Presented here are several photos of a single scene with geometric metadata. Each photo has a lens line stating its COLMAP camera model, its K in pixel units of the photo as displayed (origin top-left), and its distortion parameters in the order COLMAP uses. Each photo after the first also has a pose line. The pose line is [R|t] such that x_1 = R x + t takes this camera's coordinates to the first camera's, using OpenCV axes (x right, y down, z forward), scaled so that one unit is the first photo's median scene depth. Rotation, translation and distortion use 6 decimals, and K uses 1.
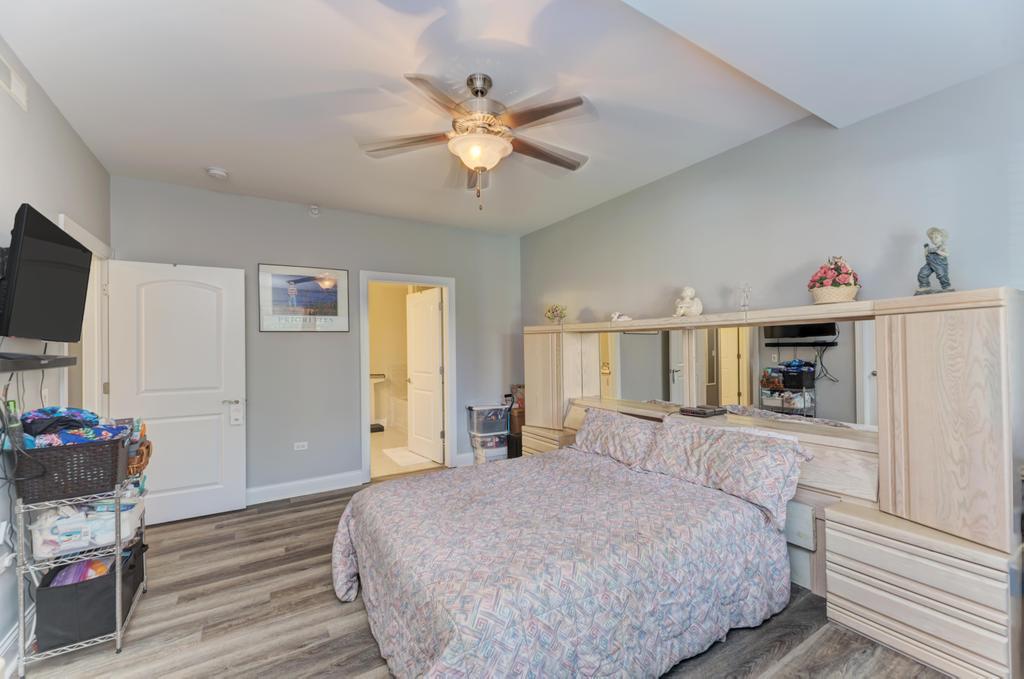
lens RADIAL K [[418.4, 0, 509.5], [0, 418.4, 344.6], [0, 0, 1]] dist [0.000968, -0.000149]
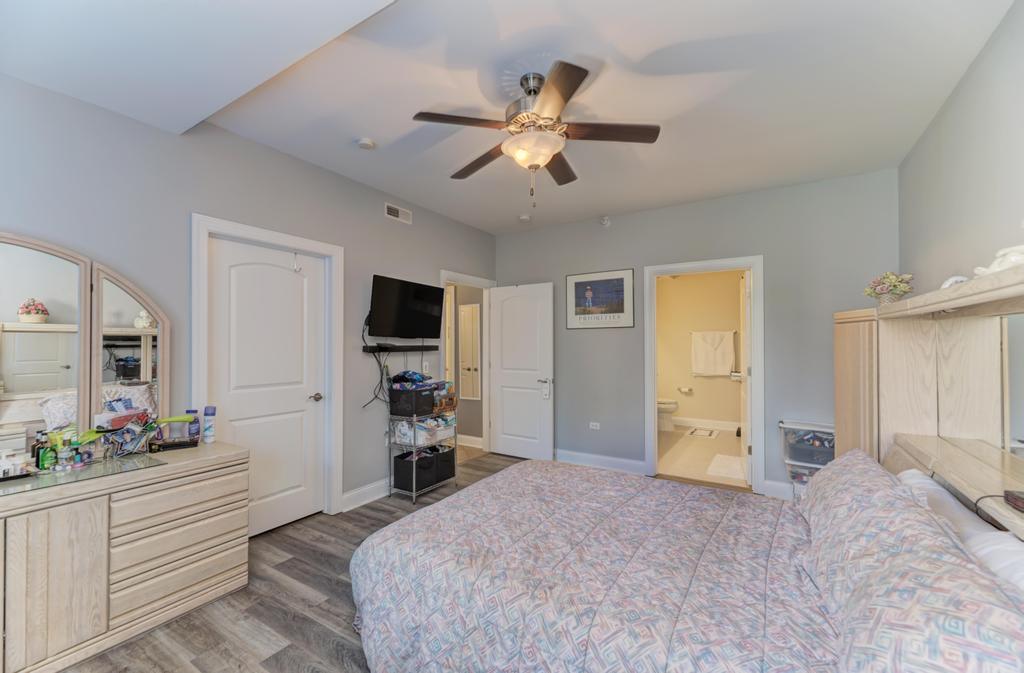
lens RADIAL K [[417.8, 0, 513.6], [0, 417.8, 336.7], [0, 0, 1]] dist [-0.002239, 0.000212]
pose [[0.444212, -0.001345, -0.895921, 0.779742], [-0.000195, 0.999999, -0.001598, -0.009025], [0.895922, 0.000885, 0.444211, 0.477063]]
